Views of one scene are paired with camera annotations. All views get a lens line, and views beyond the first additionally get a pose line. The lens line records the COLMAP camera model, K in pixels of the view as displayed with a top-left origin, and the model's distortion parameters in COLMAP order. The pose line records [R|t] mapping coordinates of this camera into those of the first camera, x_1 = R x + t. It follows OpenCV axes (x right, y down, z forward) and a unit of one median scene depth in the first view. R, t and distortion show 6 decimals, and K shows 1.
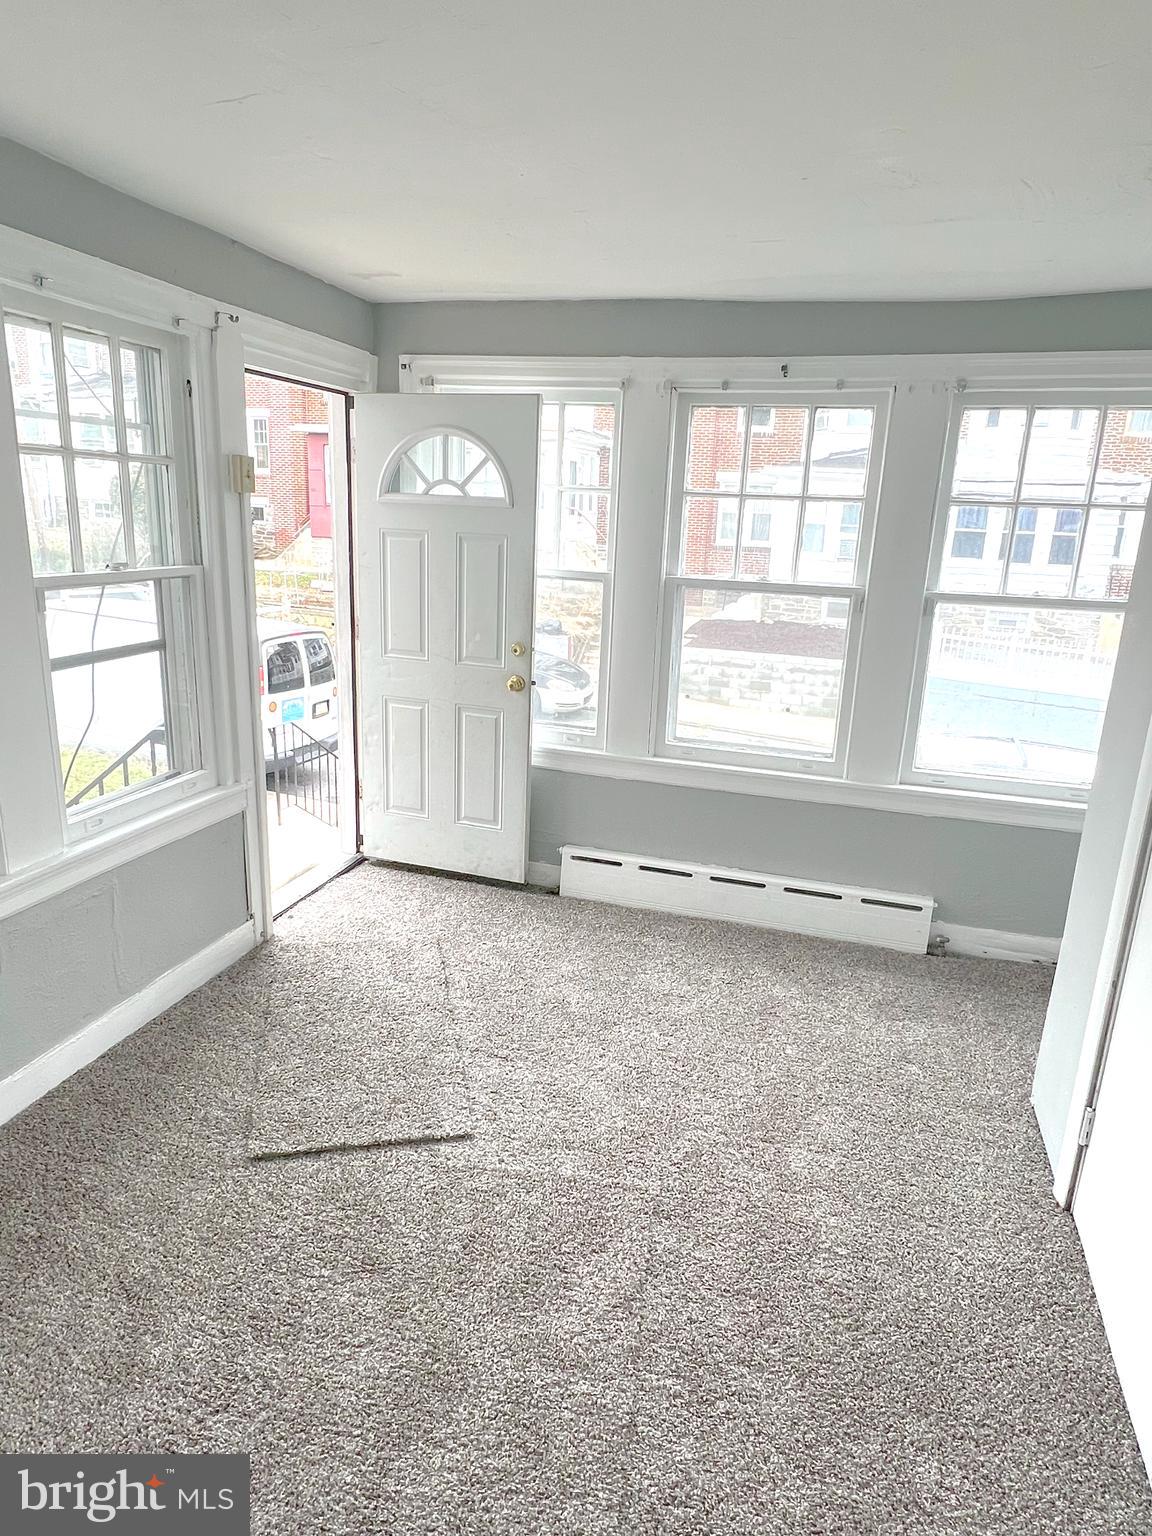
lens RADIAL K [[928.8, 0, 578.0], [0, 928.8, 756.8], [0, 0, 1]] dist [-0.000898, -0.000412]
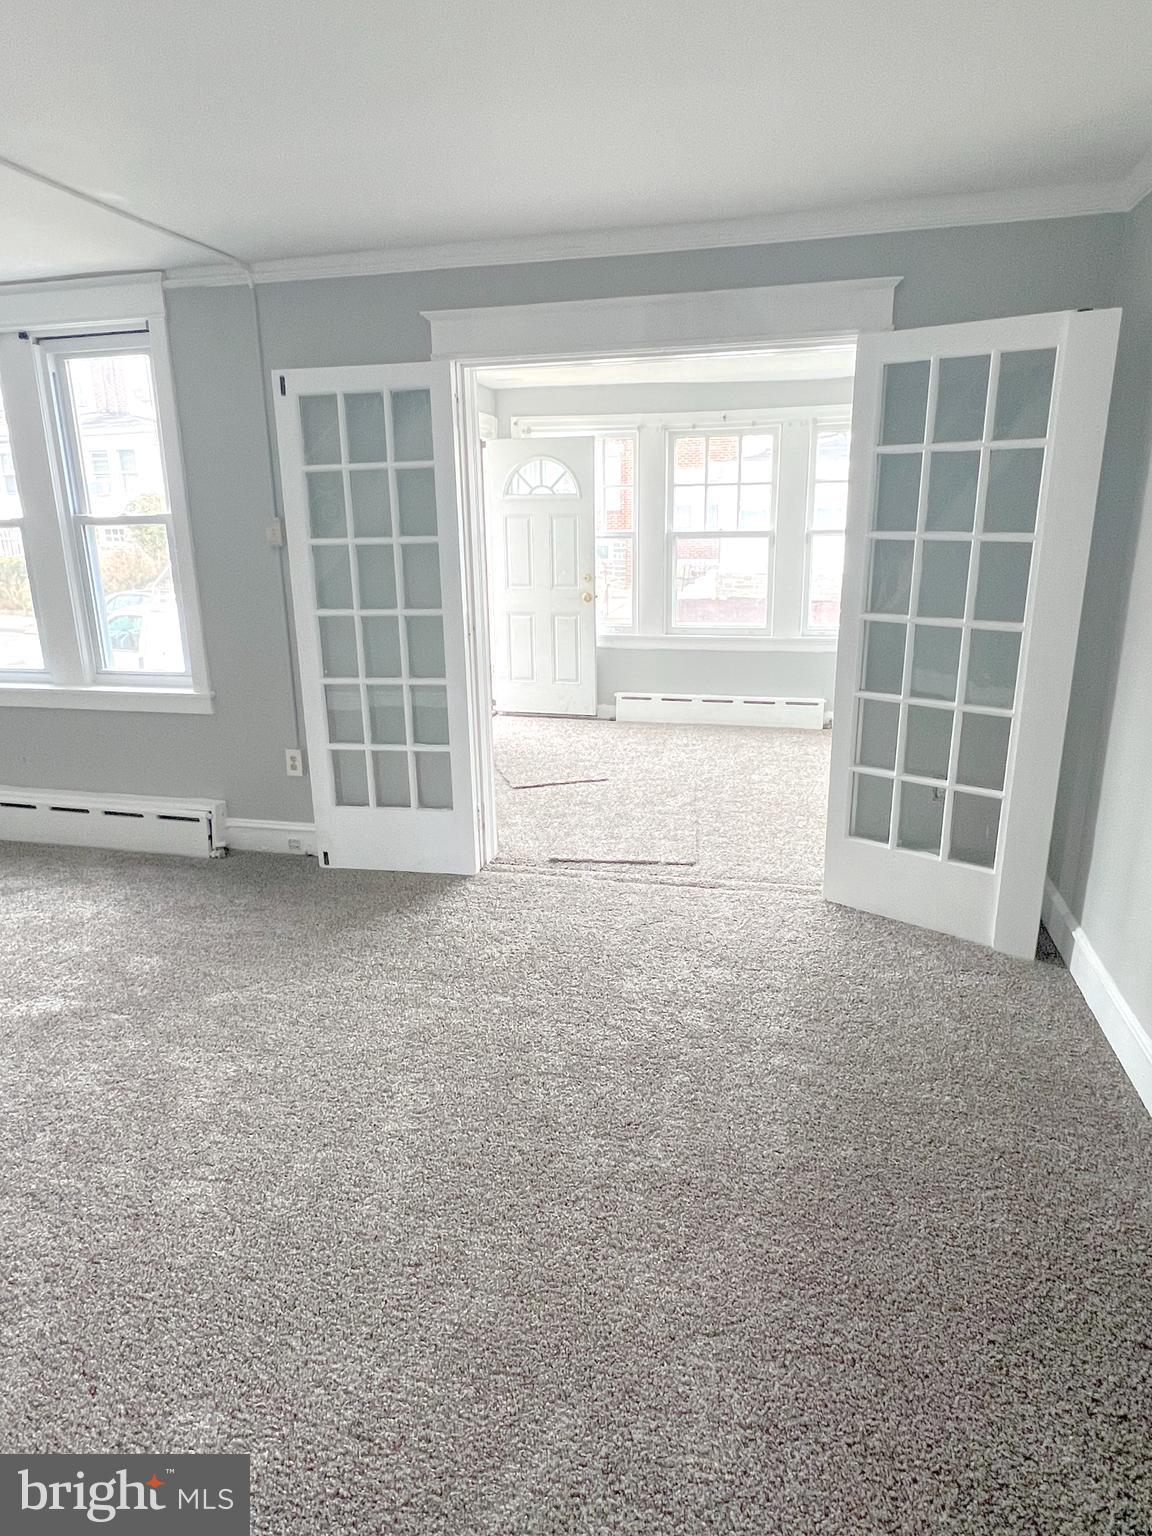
lens RADIAL K [[928.8, 0, 575.6], [0, 928.8, 764.6], [0, 0, 1]] dist [-0.000898, -0.000412]
pose [[0.997050, -0.067944, 0.035694, -0.175719], [0.067774, 0.997683, 0.005950, 0.232167], [-0.036016, -0.003513, 0.999345, -0.791049]]
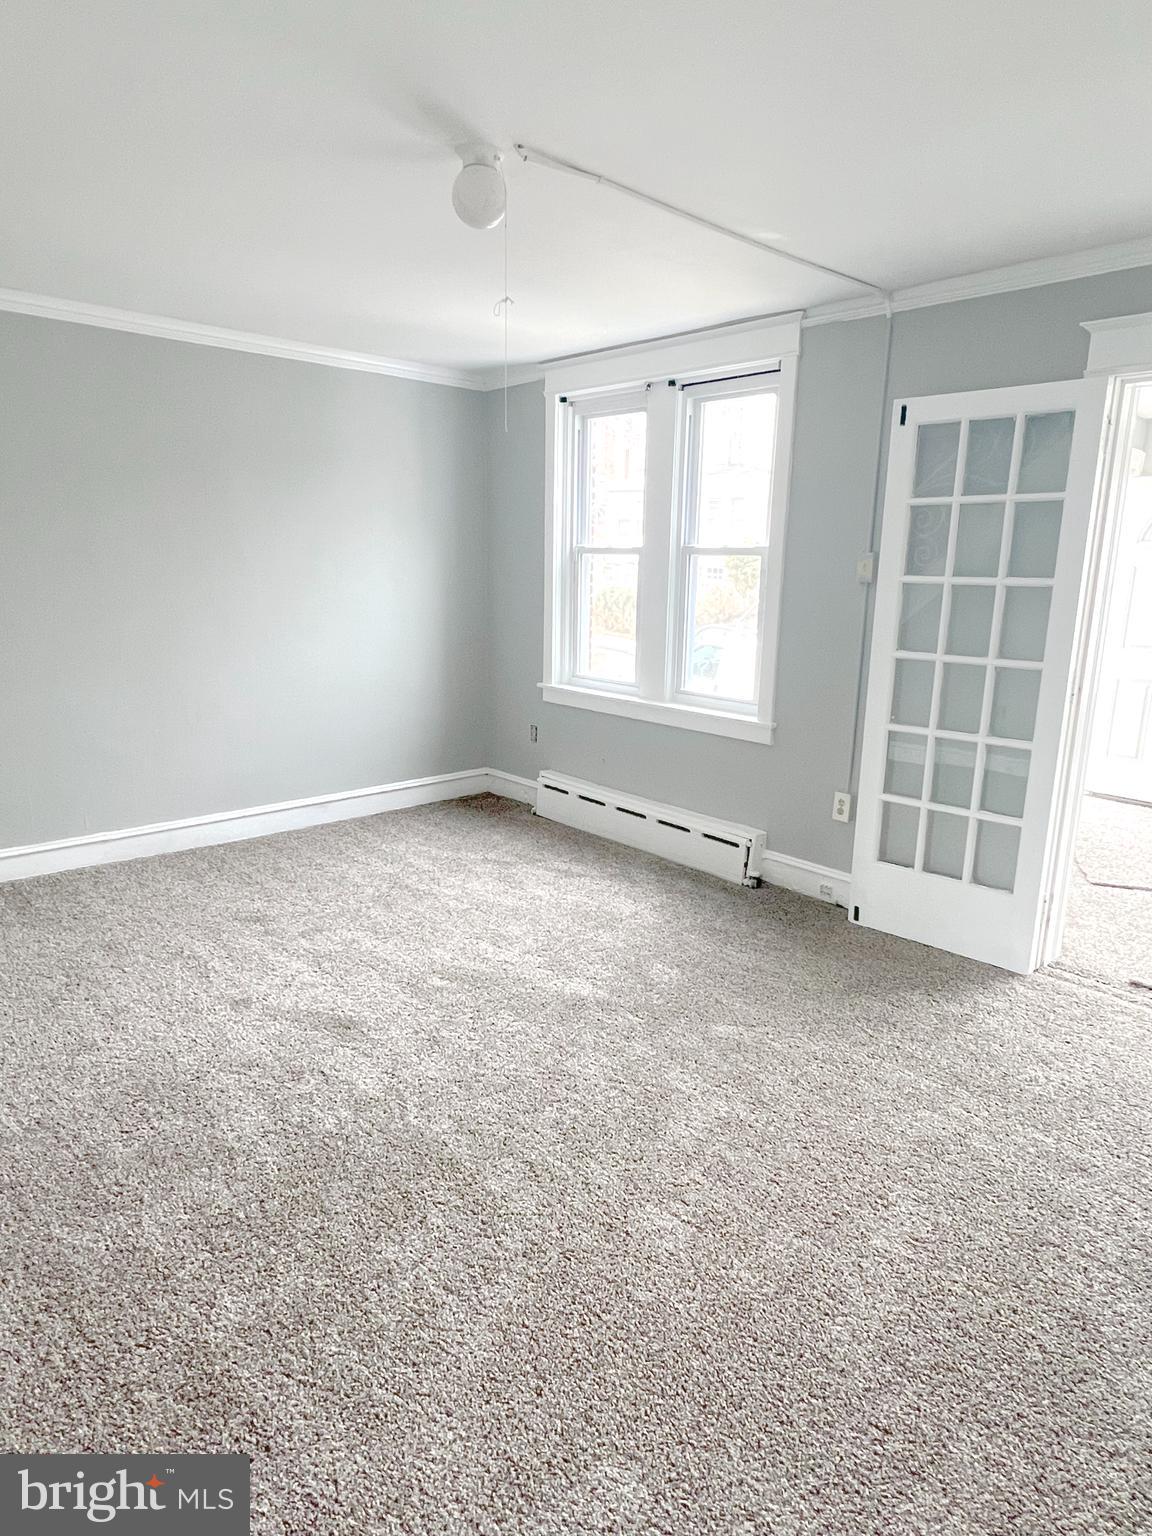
lens RADIAL K [[928.8, 0, 578.9], [0, 928.8, 766.6], [0, 0, 1]] dist [-0.000898, -0.000412]
pose [[0.858112, 0.091562, -0.505233, -0.198258], [-0.120925, 0.992333, -0.025546, 0.231082], [0.499020, 0.083016, 0.862605, -0.735506]]
